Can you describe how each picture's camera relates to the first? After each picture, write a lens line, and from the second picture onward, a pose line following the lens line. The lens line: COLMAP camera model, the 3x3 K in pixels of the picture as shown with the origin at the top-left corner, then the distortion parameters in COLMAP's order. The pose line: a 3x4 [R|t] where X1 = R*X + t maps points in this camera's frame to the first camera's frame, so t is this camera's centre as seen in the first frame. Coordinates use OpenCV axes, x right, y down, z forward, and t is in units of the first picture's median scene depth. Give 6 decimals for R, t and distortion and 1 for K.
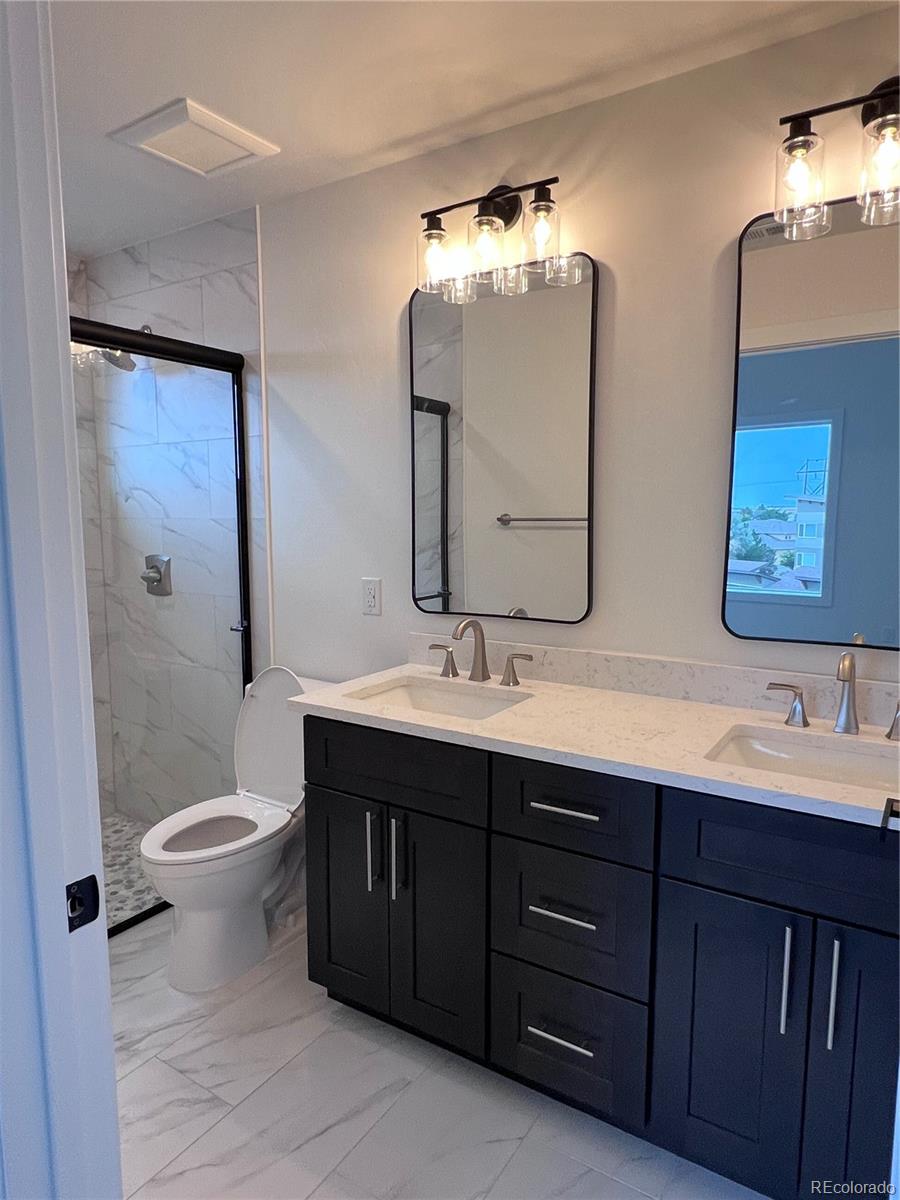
lens RADIAL K [[746.2, 0, 450.0], [0, 746.2, 600.0], [0, 0, 1]] dist [0.001831, -0.000979]
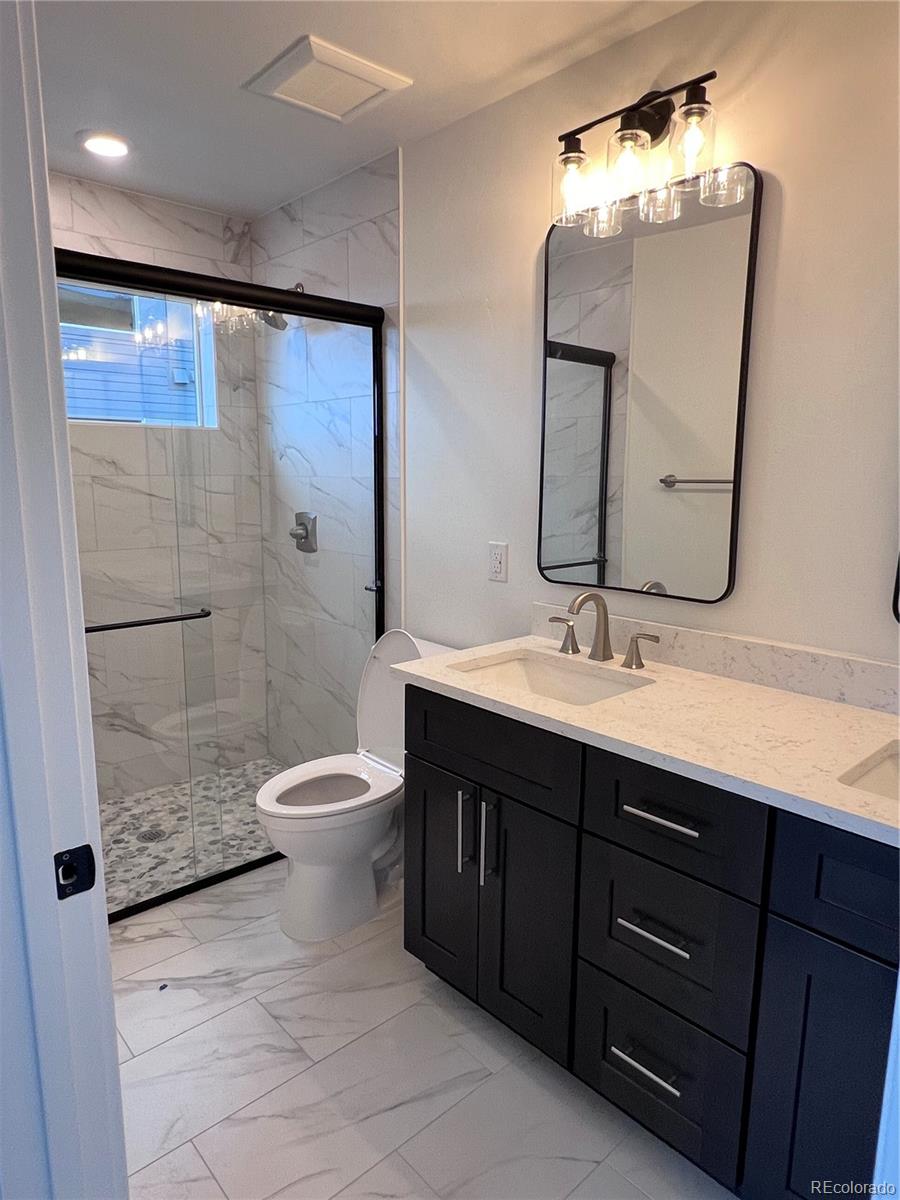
lens RADIAL K [[746.2, 0, 450.0], [0, 746.2, 600.0], [0, 0, 1]] dist [0.001831, -0.000979]
pose [[0.966469, 0.051728, -0.251519, 0.086563], [-0.037970, 0.997521, 0.059252, -0.011692], [0.253960, -0.047715, 0.966037, 0.076330]]
